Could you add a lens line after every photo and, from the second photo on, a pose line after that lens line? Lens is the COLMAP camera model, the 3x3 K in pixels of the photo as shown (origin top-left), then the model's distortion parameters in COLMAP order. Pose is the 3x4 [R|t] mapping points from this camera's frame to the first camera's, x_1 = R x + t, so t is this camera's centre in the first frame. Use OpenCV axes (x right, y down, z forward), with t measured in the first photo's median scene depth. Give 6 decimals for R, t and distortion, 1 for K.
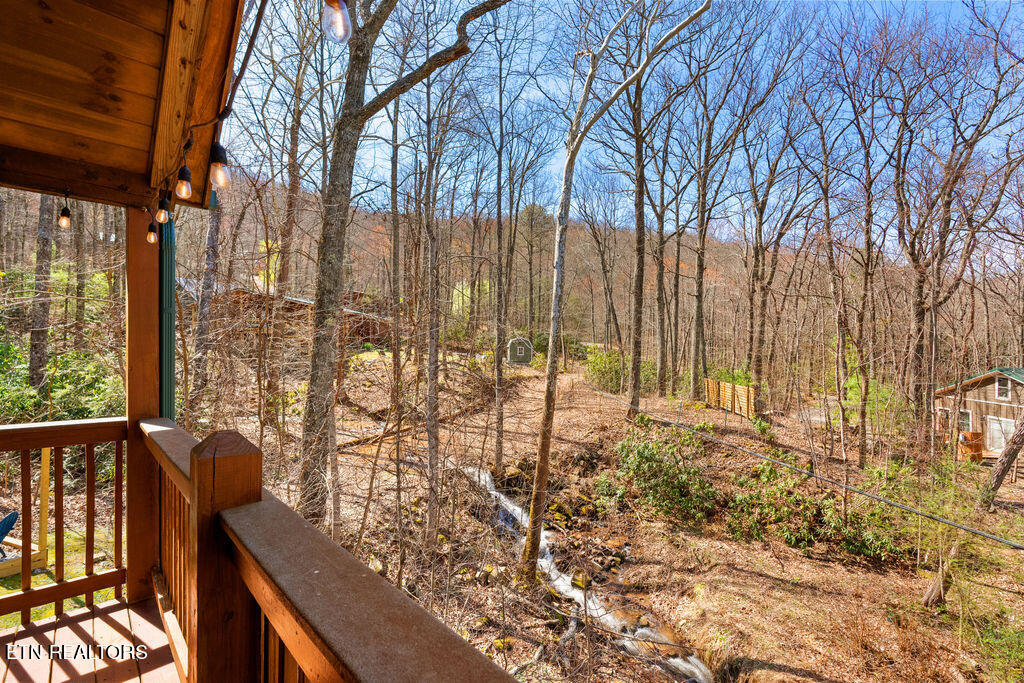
lens RADIAL K [[448.5, 0, 510.1], [0, 448.5, 341.5], [0, 0, 1]] dist [-0.006736, 0.002007]
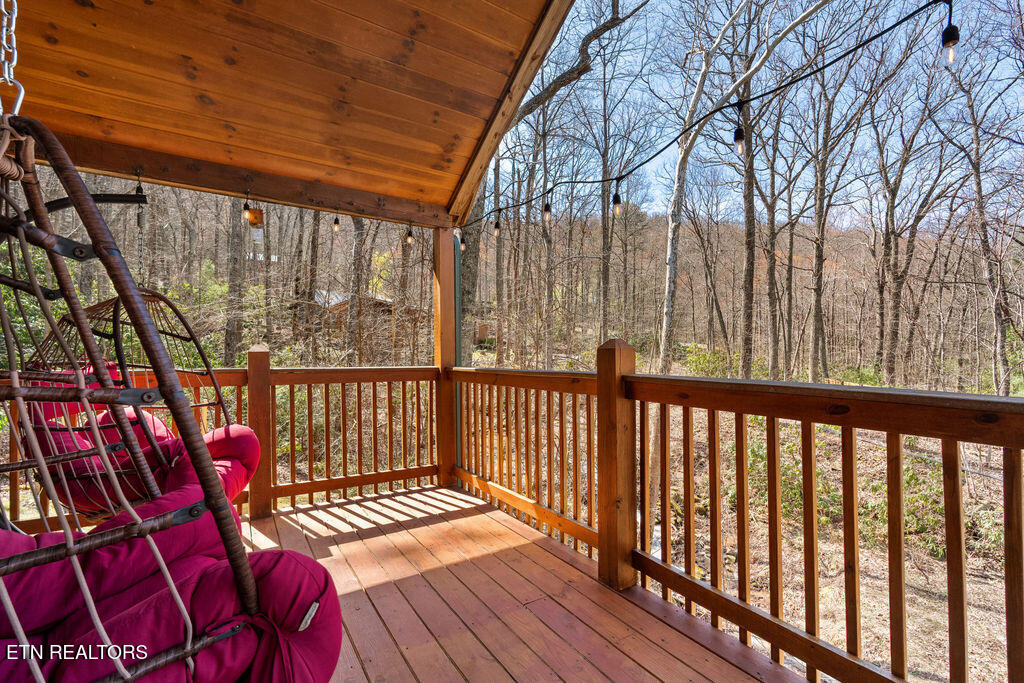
lens RADIAL K [[448.5, 0, 510.6], [0, 448.5, 342.5], [0, 0, 1]] dist [-0.006736, 0.002007]
pose [[0.980817, -0.008874, -0.194728, -0.028273], [0.008139, 0.999956, -0.004574, 0.009026], [0.194760, 0.002902, 0.980847, -0.041334]]
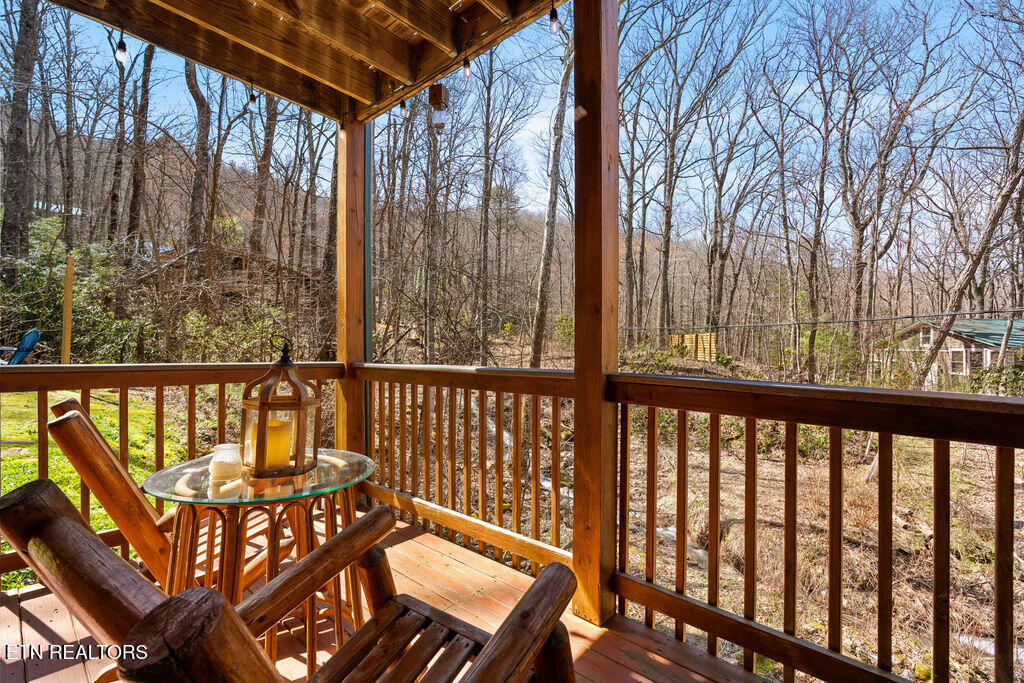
lens RADIAL K [[448.5, 0, 512.2], [0, 448.5, 336.8], [0, 0, 1]] dist [-0.006736, 0.002007]
pose [[0.995386, 0.015348, 0.094713, -0.042155], [-0.015399, 0.999881, -0.000183, 0.111795], [-0.094704, -0.001277, 0.995505, -0.024226]]
